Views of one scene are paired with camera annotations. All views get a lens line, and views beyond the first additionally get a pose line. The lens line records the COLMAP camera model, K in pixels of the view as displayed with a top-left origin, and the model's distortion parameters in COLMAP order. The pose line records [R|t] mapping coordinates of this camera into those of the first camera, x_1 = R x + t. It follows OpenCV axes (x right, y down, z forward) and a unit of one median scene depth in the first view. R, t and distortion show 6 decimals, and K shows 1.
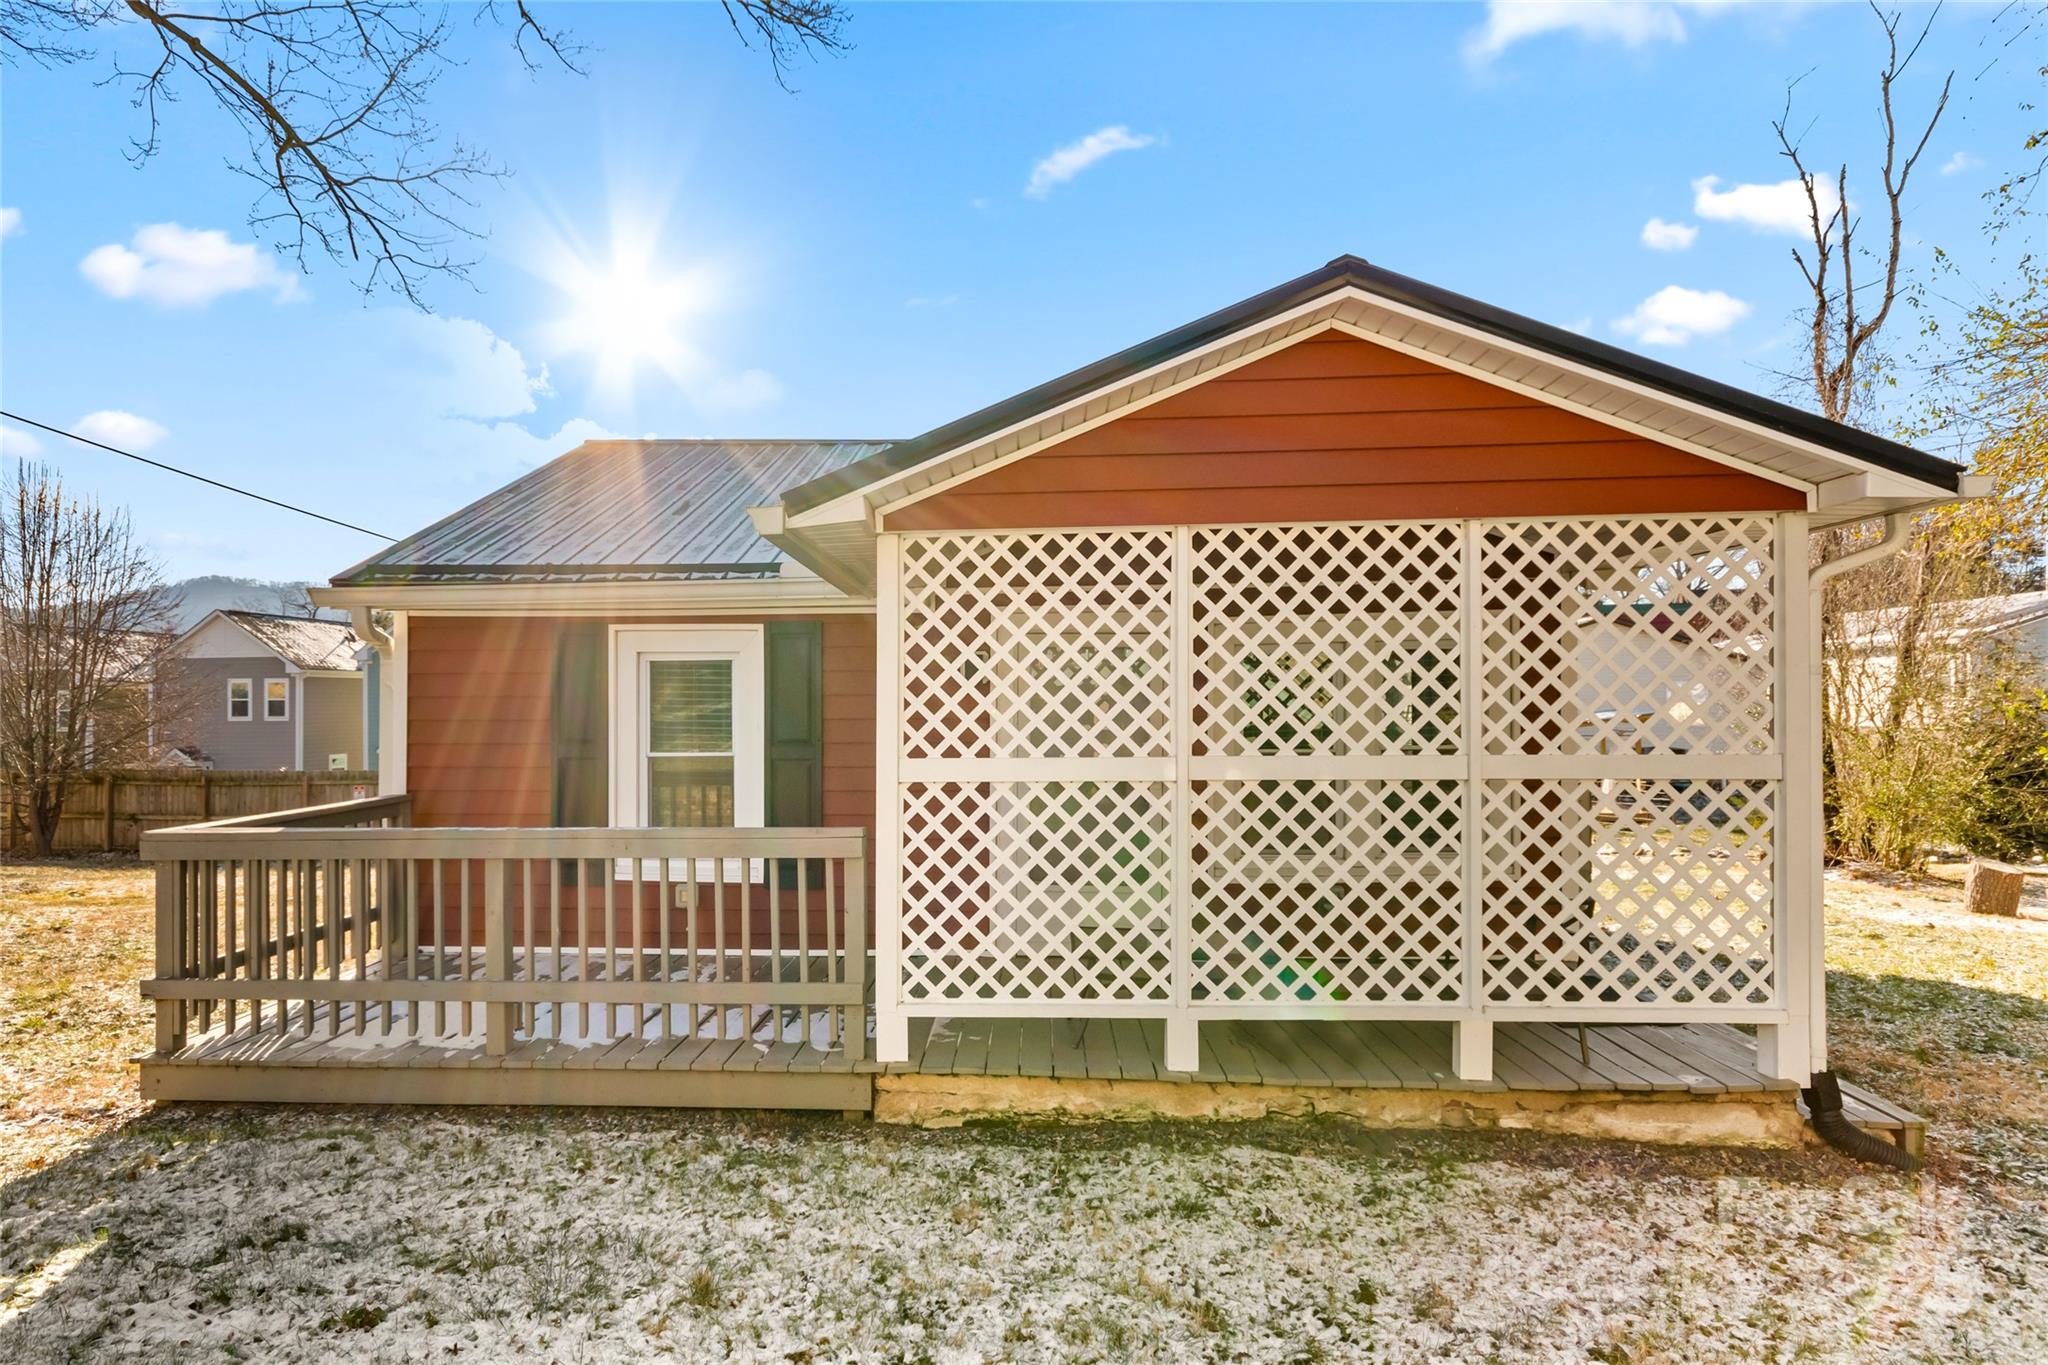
lens RADIAL K [[1023.9, 0, 1024.0], [0, 1023.9, 682.5], [0, 0, 1]] dist [-0.000542, 0.000051]
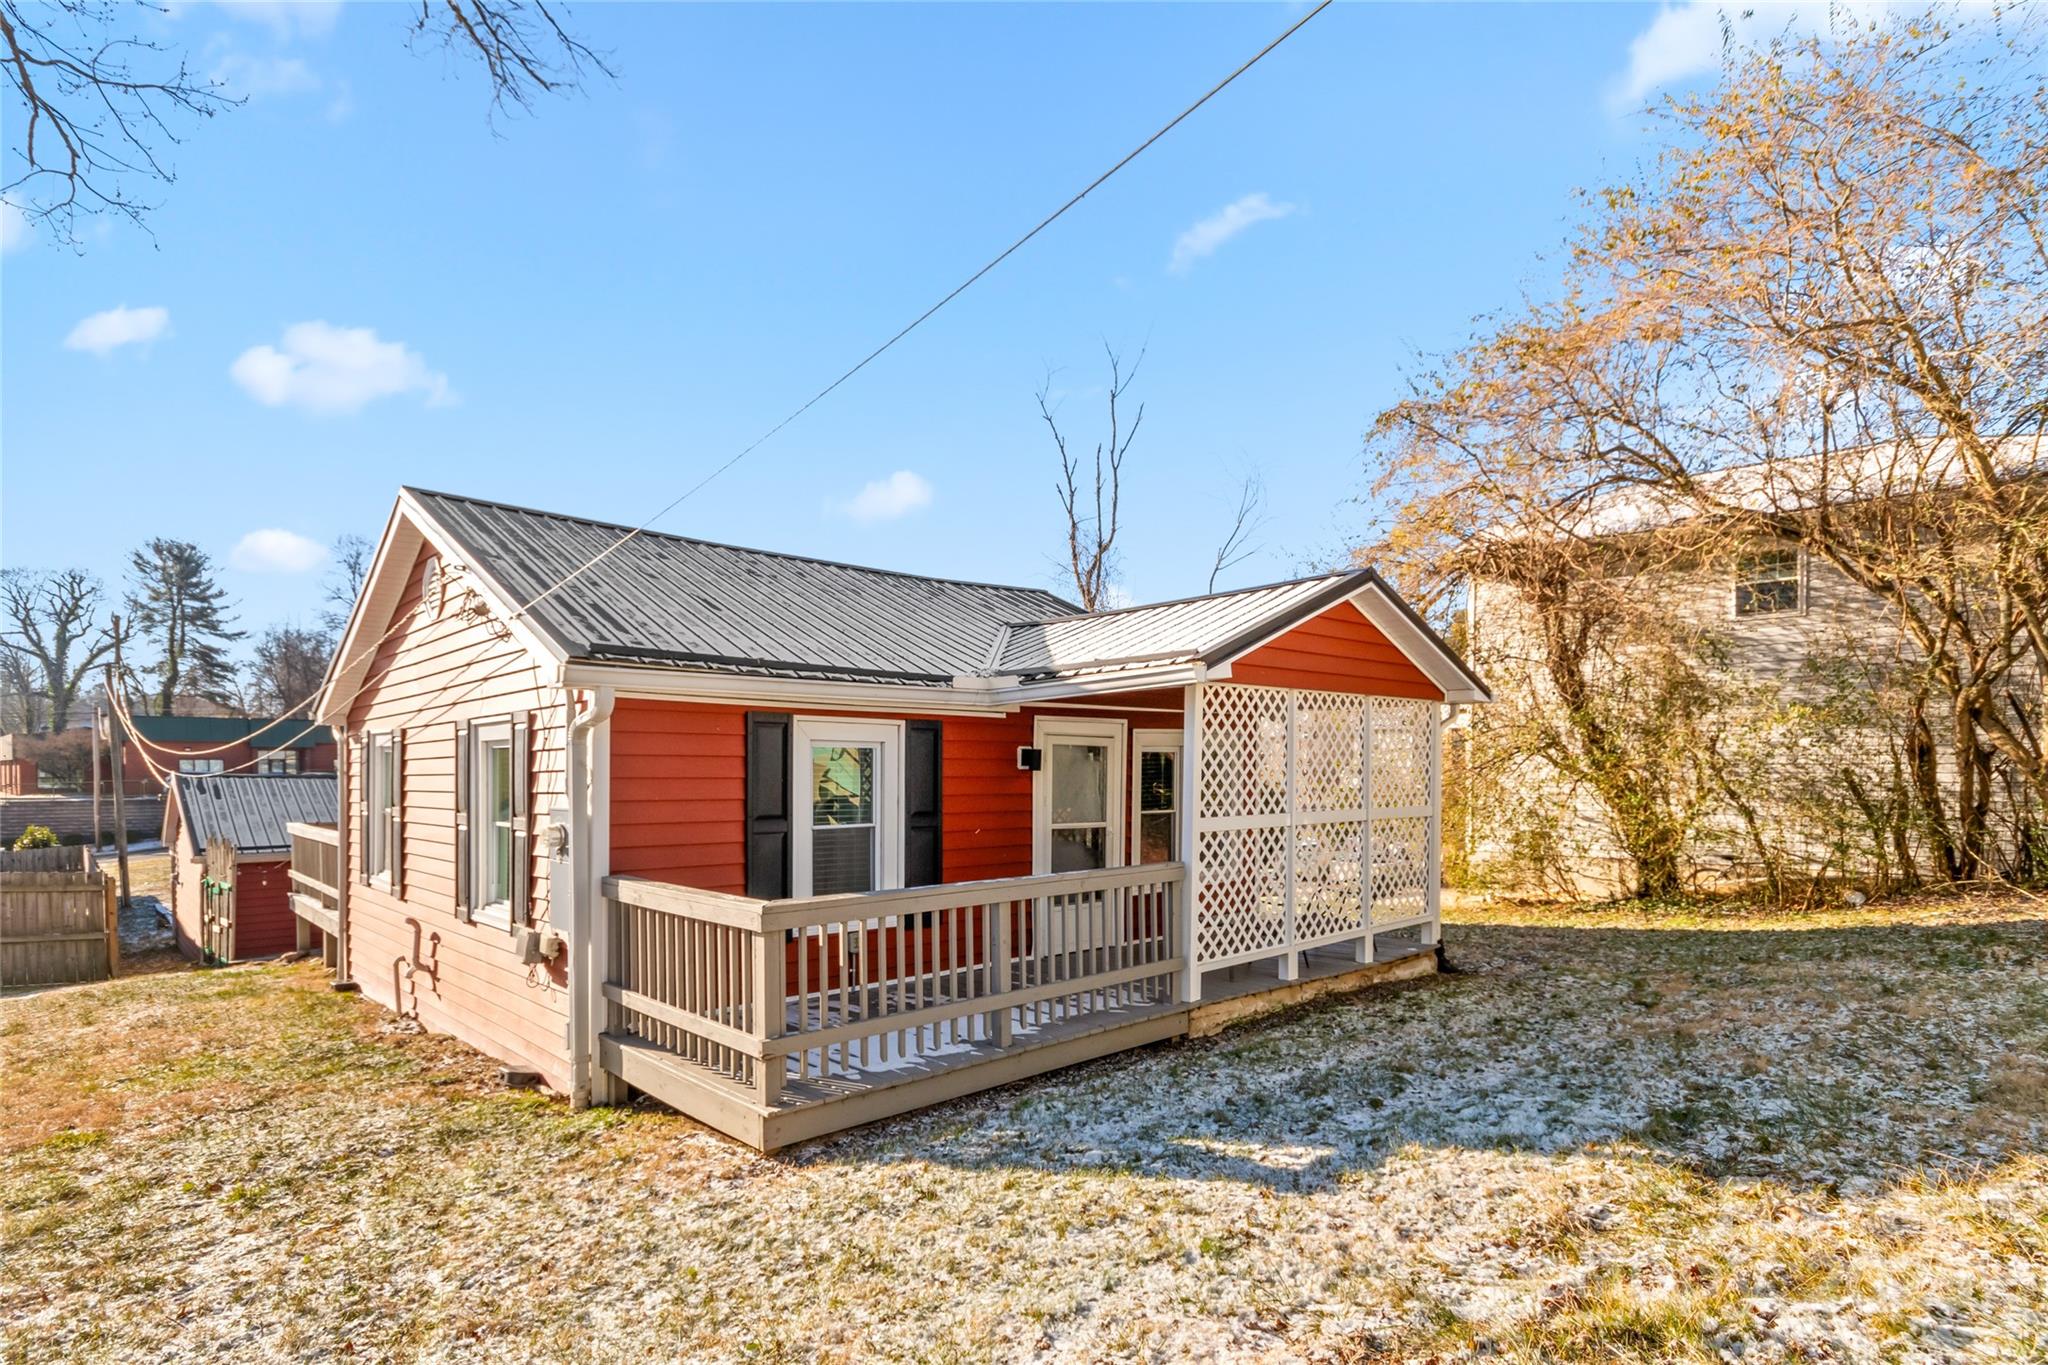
lens RADIAL K [[1036.1, 0, 1024.4], [0, 1036.1, 808.9], [0, 0, 1]] dist [0.000367, 0.000037]
pose [[0.677359, -0.014563, 0.735508, -1.524353], [-0.009738, 0.999539, 0.028759, 0.014435], [-0.735588, -0.026643, 0.676905, 0.076395]]
